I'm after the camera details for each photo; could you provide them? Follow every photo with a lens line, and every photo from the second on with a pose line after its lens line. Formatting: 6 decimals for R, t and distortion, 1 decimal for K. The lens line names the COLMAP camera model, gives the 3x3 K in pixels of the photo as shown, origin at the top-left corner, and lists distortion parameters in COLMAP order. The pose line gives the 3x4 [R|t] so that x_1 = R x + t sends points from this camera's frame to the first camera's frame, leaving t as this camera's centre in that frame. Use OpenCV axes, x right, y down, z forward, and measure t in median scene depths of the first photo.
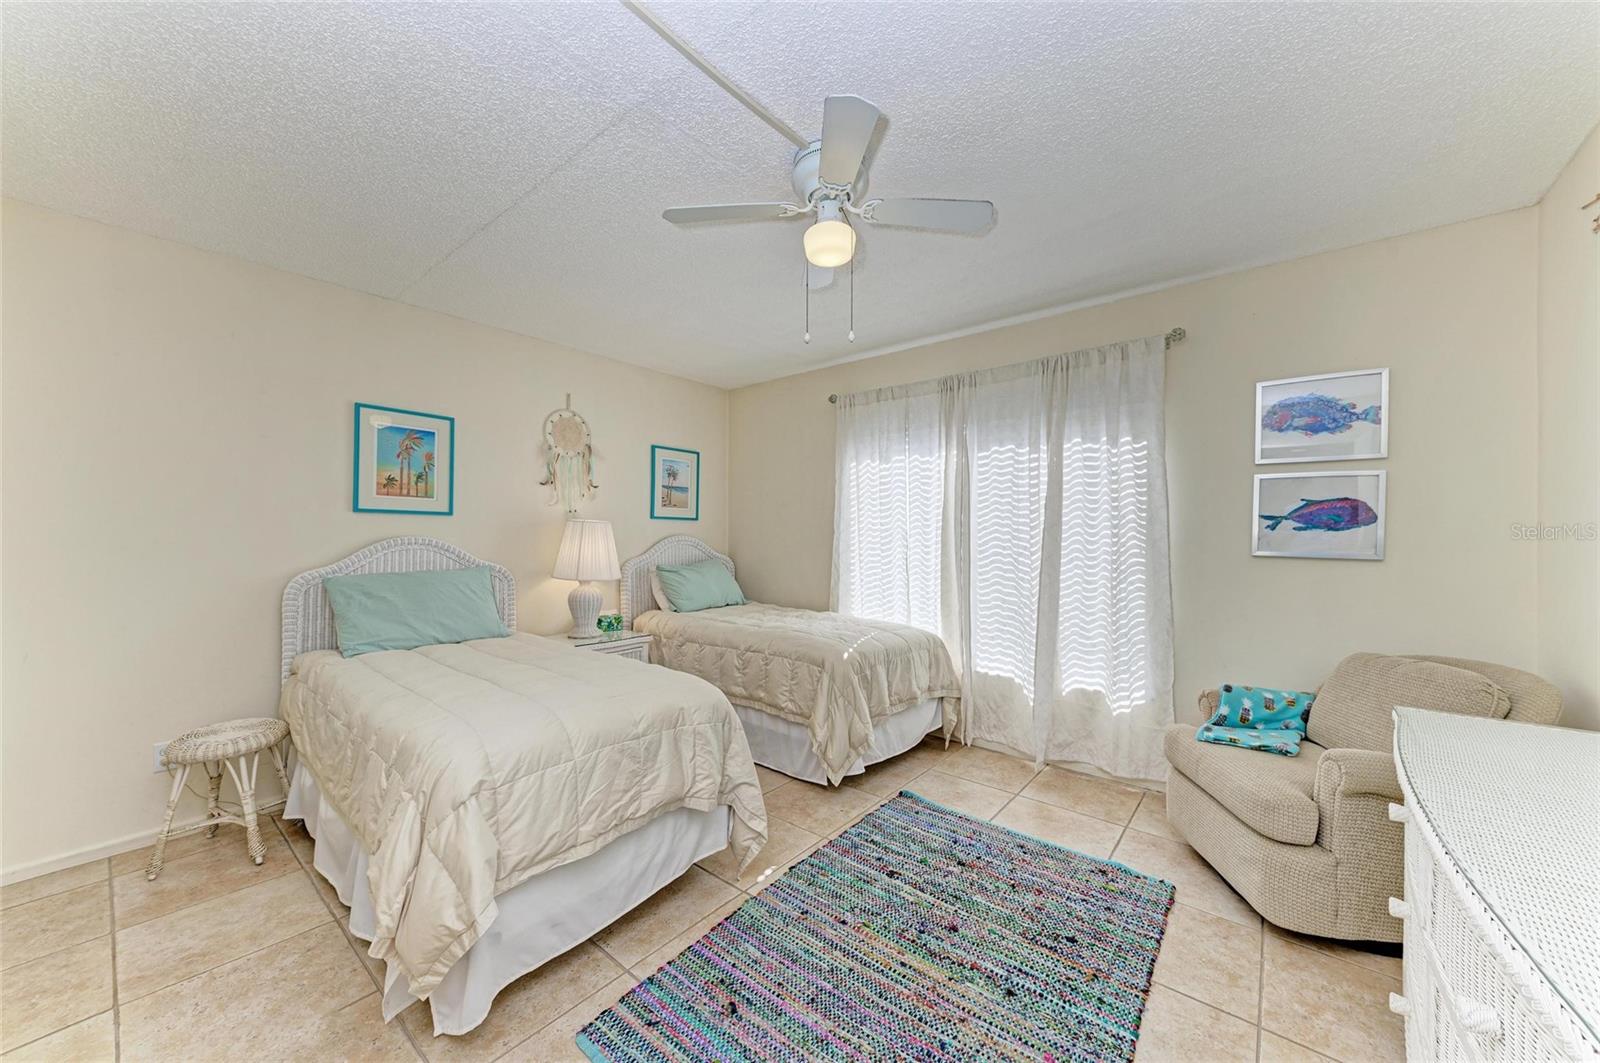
lens RADIAL K [[574.6, 0, 803.5], [0, 574.6, 533.7], [0, 0, 1]] dist [0.001619, -0.000265]
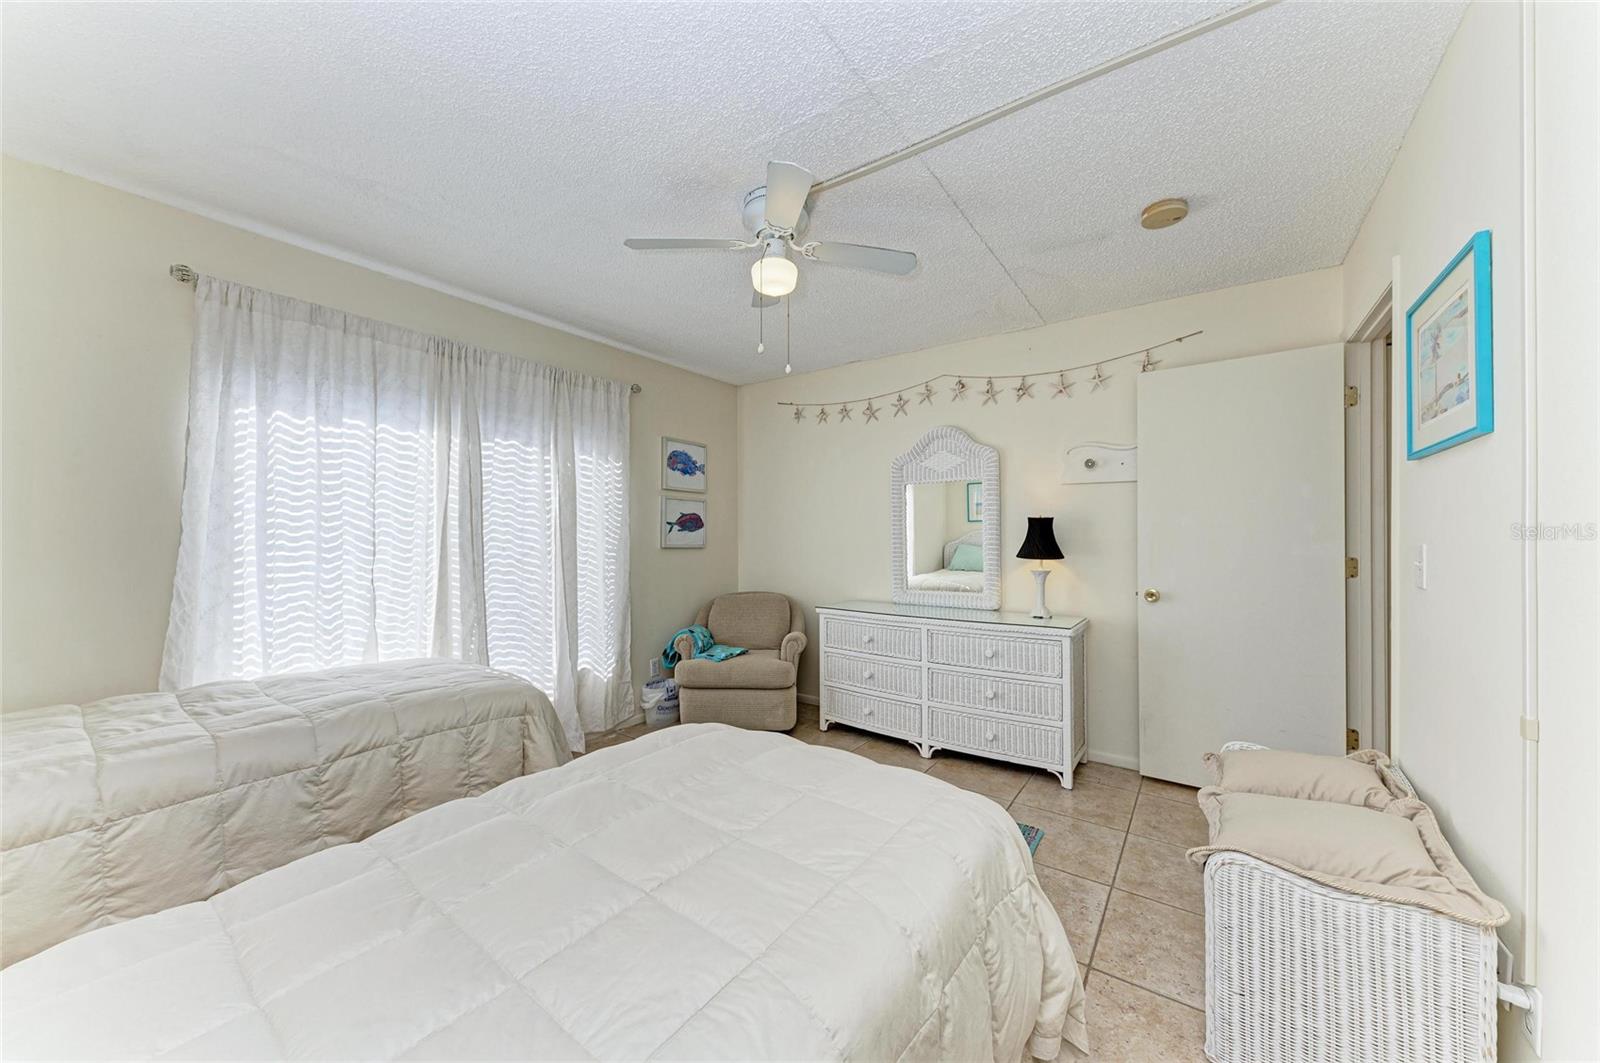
lens RADIAL K [[574.6, 0, 803.5], [0, 574.6, 533.7], [0, 0, 1]] dist [0.001619, -0.000265]
pose [[-0.081626, -0.004098, 0.996655, -0.820967], [-0.003168, 0.999988, 0.003852, -0.006686], [-0.996658, -0.002843, -0.081638, 0.778898]]
